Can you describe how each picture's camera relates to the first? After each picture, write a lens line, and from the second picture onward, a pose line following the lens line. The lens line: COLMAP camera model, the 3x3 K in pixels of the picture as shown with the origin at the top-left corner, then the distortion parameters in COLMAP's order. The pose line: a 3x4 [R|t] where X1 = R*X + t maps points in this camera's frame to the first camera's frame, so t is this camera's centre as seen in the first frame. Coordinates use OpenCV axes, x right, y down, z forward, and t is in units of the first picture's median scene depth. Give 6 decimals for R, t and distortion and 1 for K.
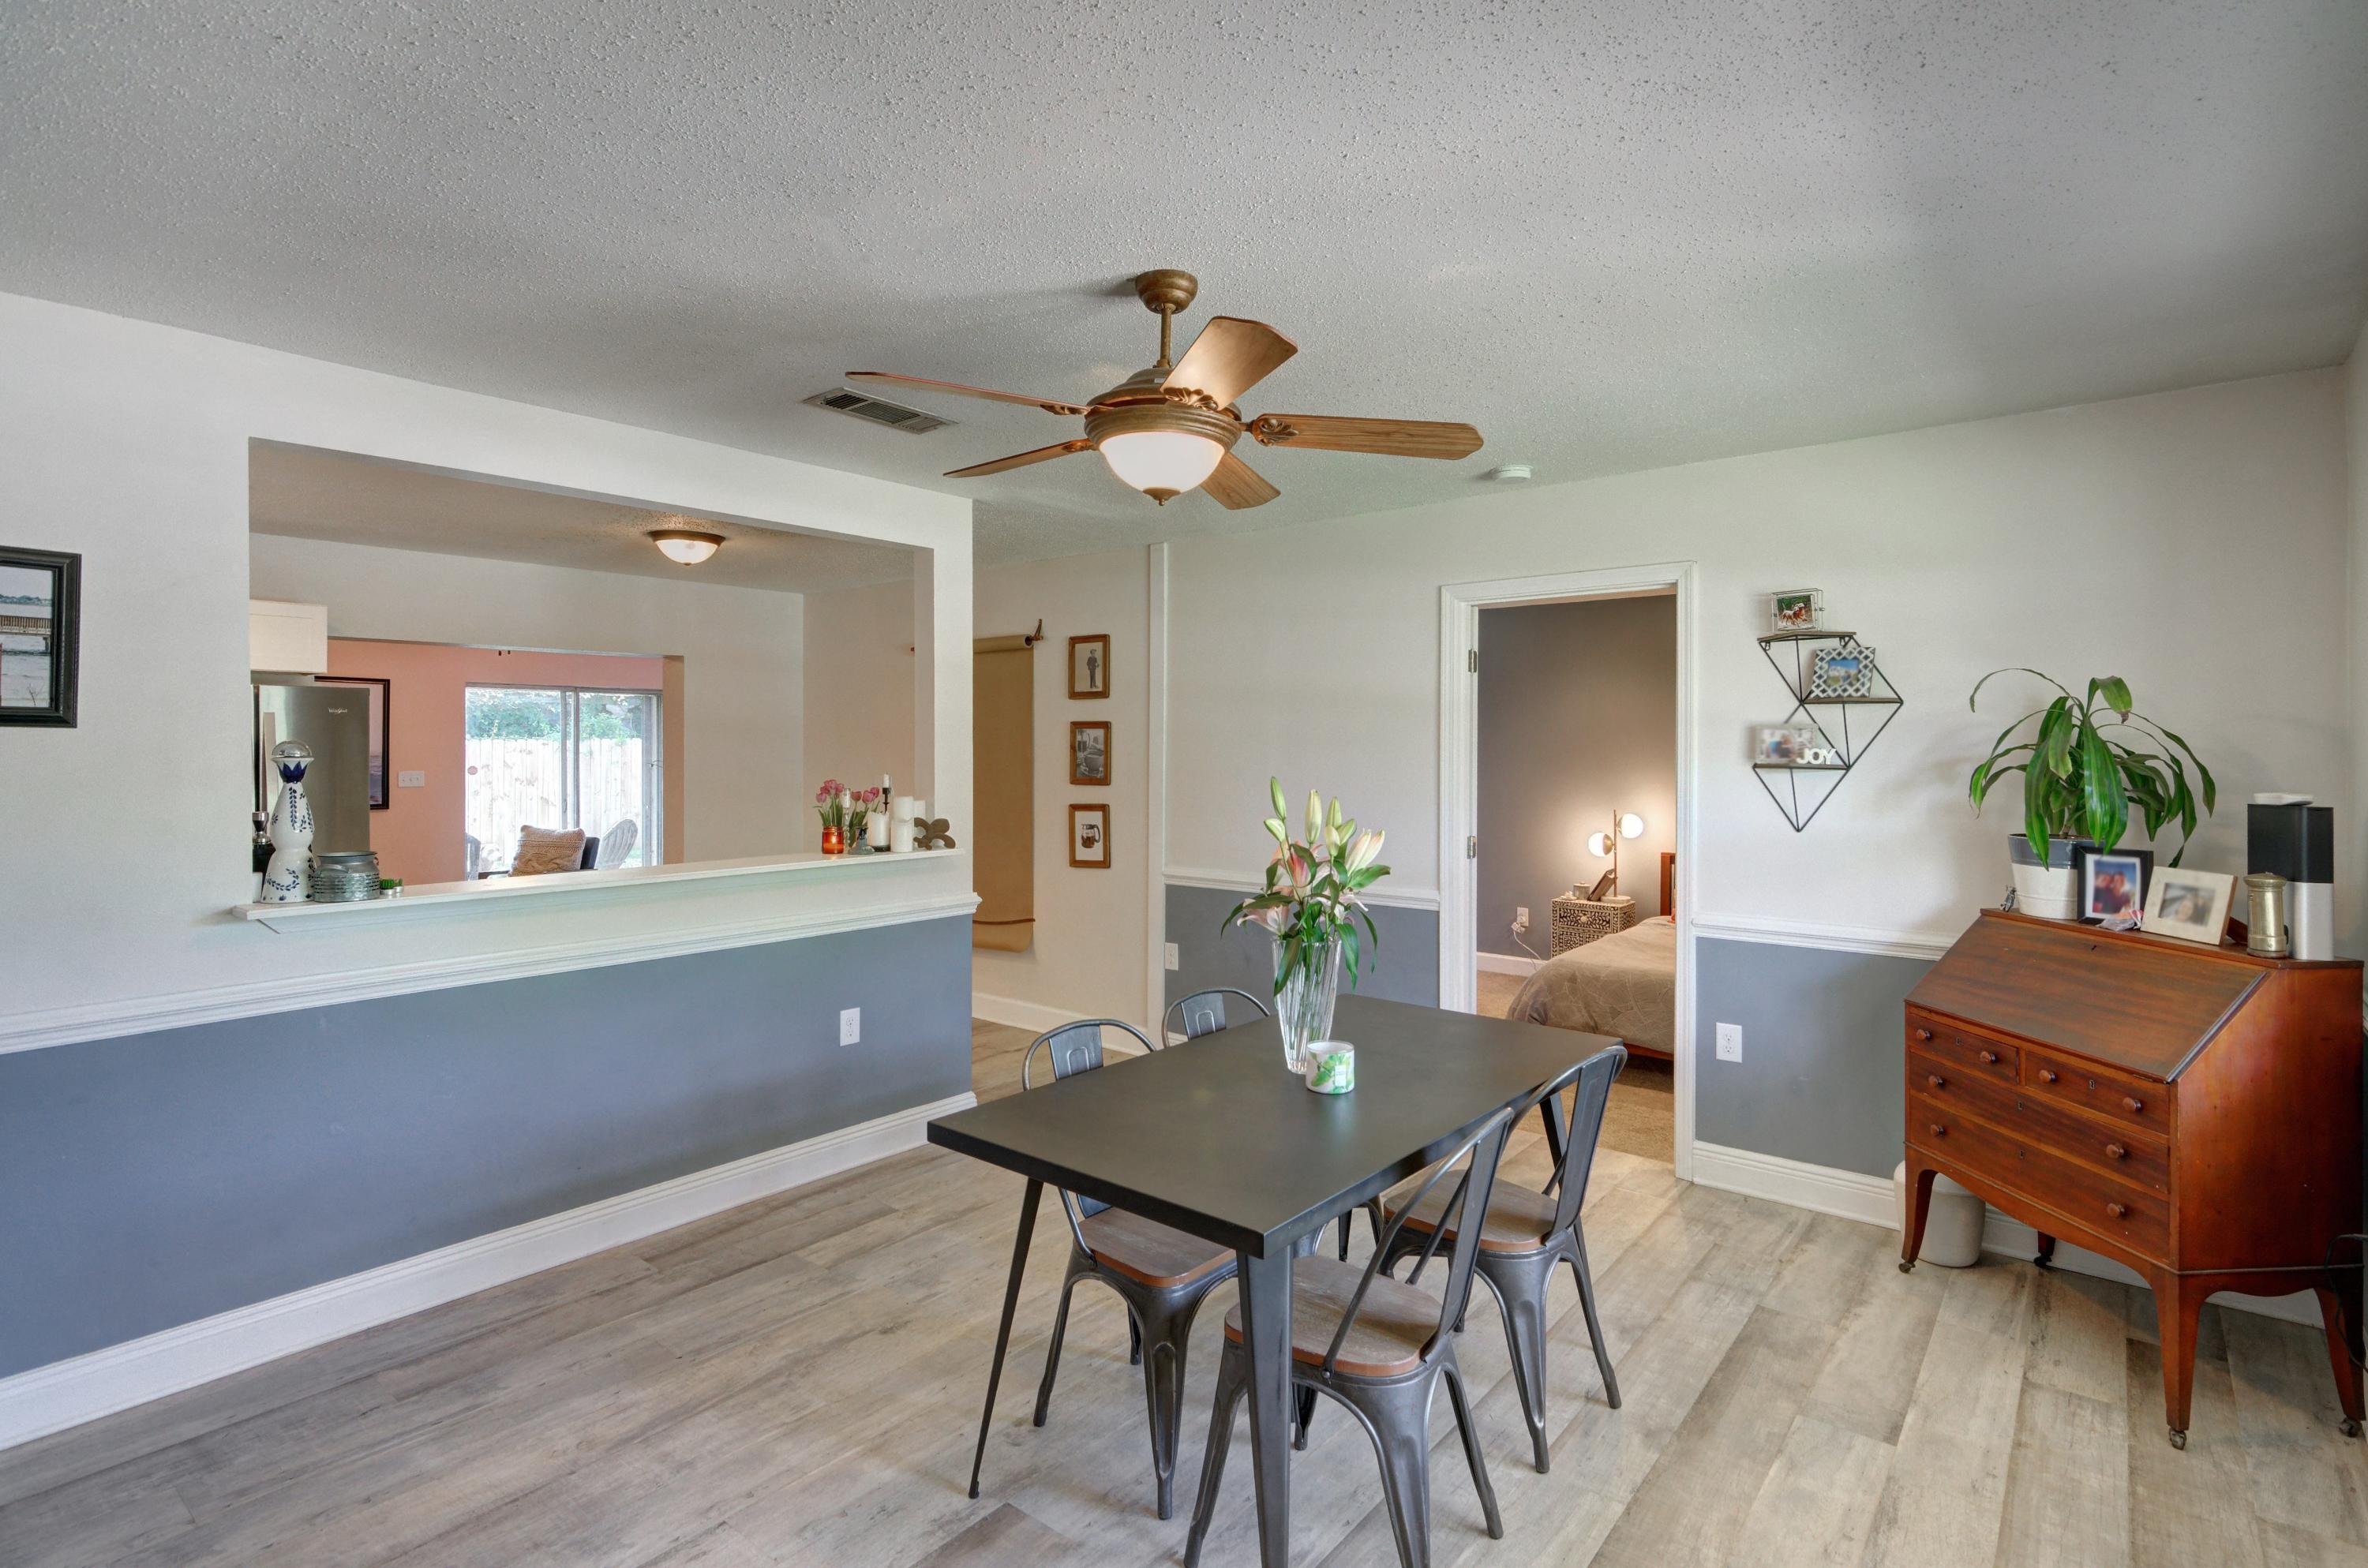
lens RADIAL K [[1154.3, 0, 1190.7], [0, 1154.3, 735.4], [0, 0, 1]] dist [0.003928, -0.000992]
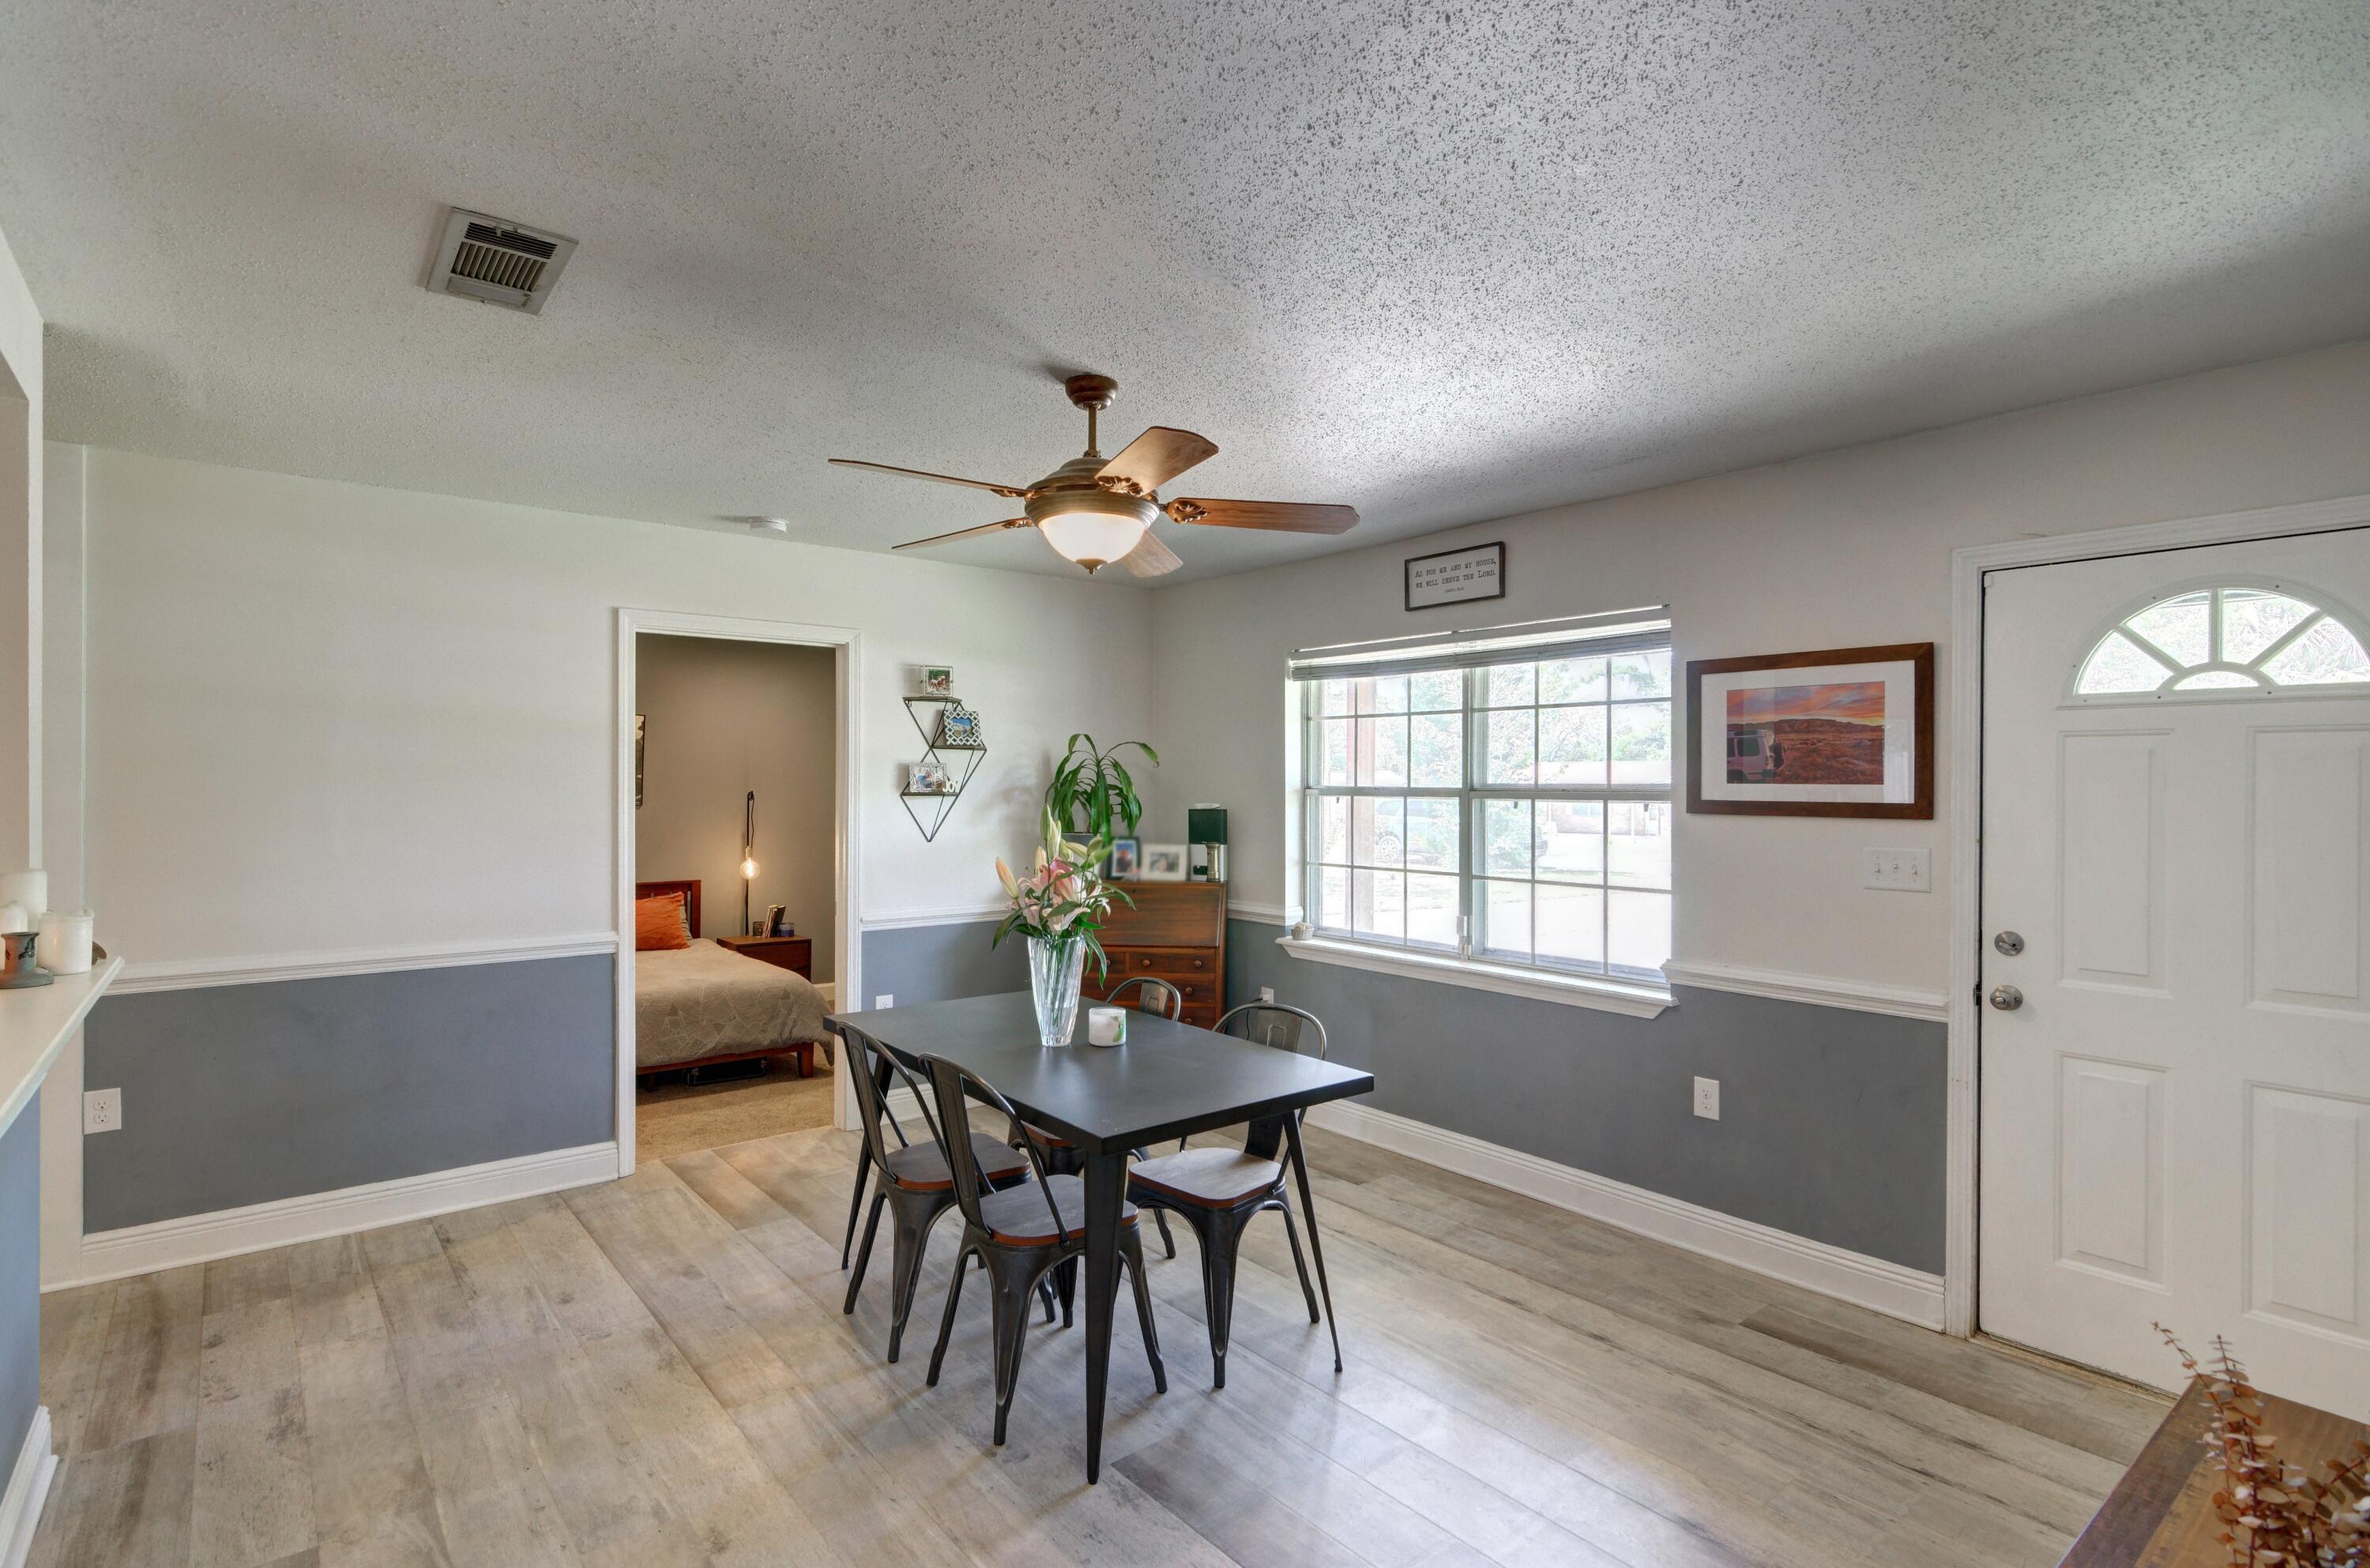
lens RADIAL K [[1155.4, 0, 1170.2], [0, 1155.4, 785.7], [0, 0, 1]] dist [0.003928, -0.000992]
pose [[0.206792, -0.004547, 0.978374, -0.661454], [-0.013024, 0.999888, 0.007400, 0.002781], [-0.978298, -0.014273, 0.206709, 0.390754]]
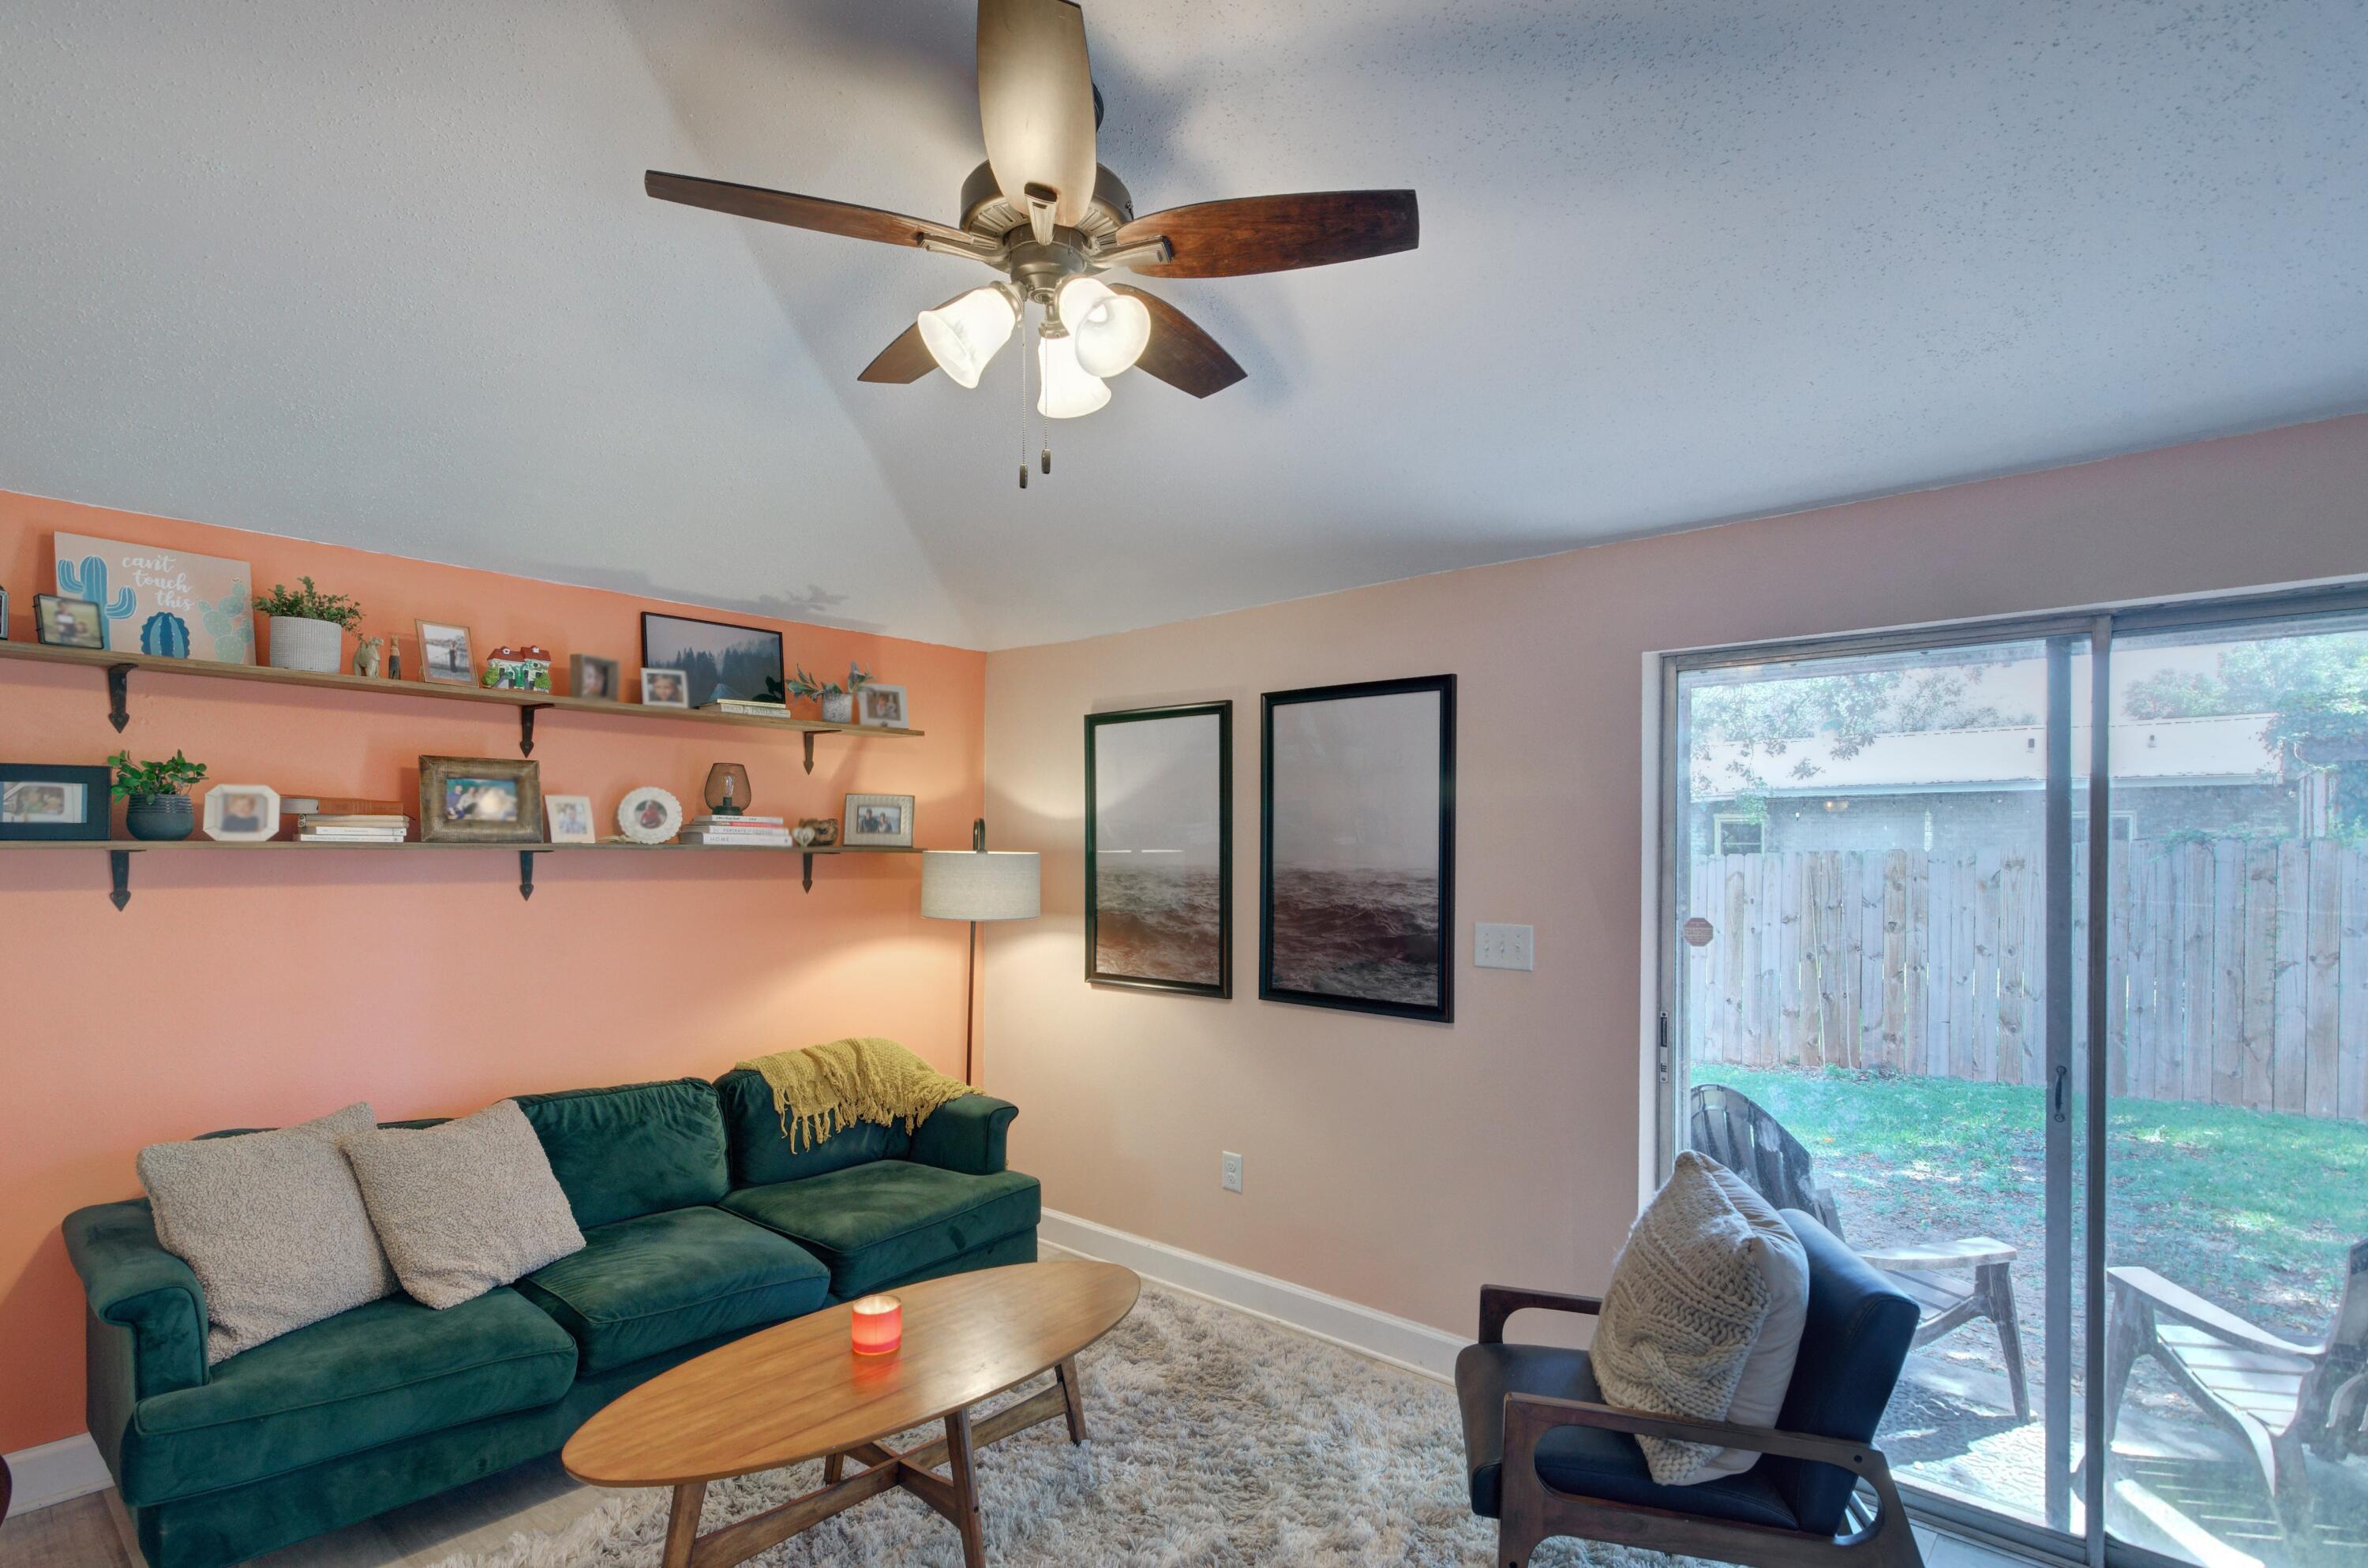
lens RADIAL K [[1154.3, 0, 1186.6], [0, 1154.3, 843.9], [0, 0, 1]] dist [0.003928, -0.000992]
pose [[-0.040066, -0.002544, -0.999194, -0.658614], [0.008706, 0.999958, -0.002895, 0.013446], [0.999159, -0.008815, -0.040042, 1.948524]]
